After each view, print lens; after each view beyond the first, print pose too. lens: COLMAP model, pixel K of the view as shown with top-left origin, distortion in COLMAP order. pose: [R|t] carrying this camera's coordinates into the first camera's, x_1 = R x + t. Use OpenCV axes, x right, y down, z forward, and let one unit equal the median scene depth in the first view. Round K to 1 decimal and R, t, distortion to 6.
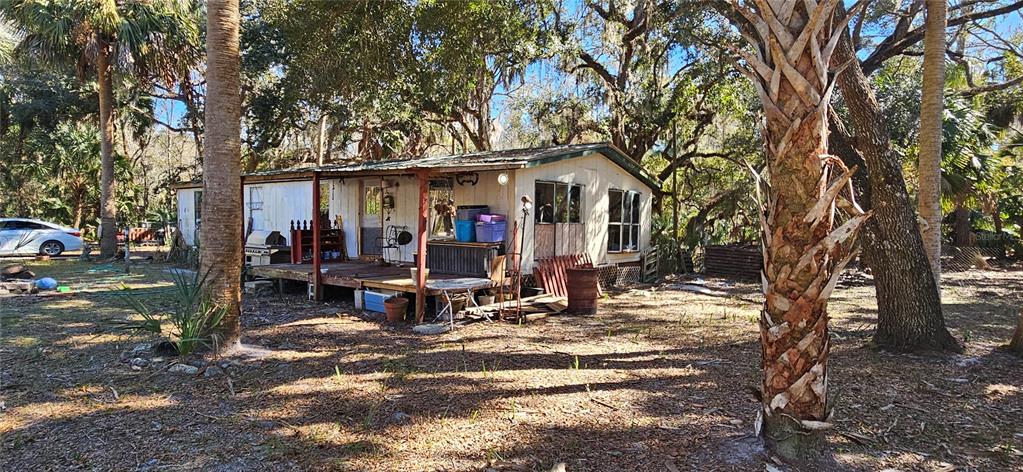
lens RADIAL K [[628.9, 0, 511.2], [0, 628.9, 235.0], [0, 0, 1]] dist [-0.001997, 0.000062]
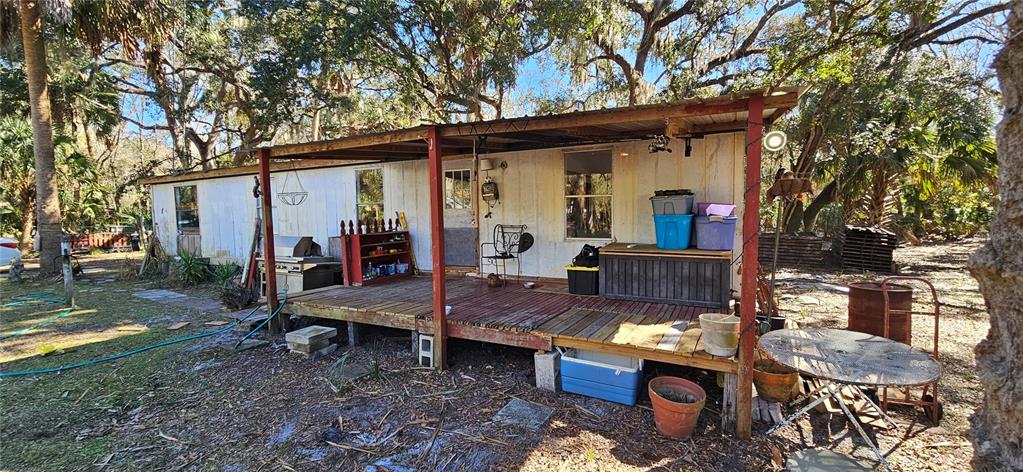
lens RADIAL K [[451.9, 0, 512.1], [0, 451.9, 238.0], [0, 0, 1]] dist [-0.001911, -0.000033]
pose [[0.983705, -0.033942, 0.176556, -0.161960], [0.028473, 0.999036, 0.033419, -0.010233], [-0.177520, -0.027847, 0.983723, 0.313412]]
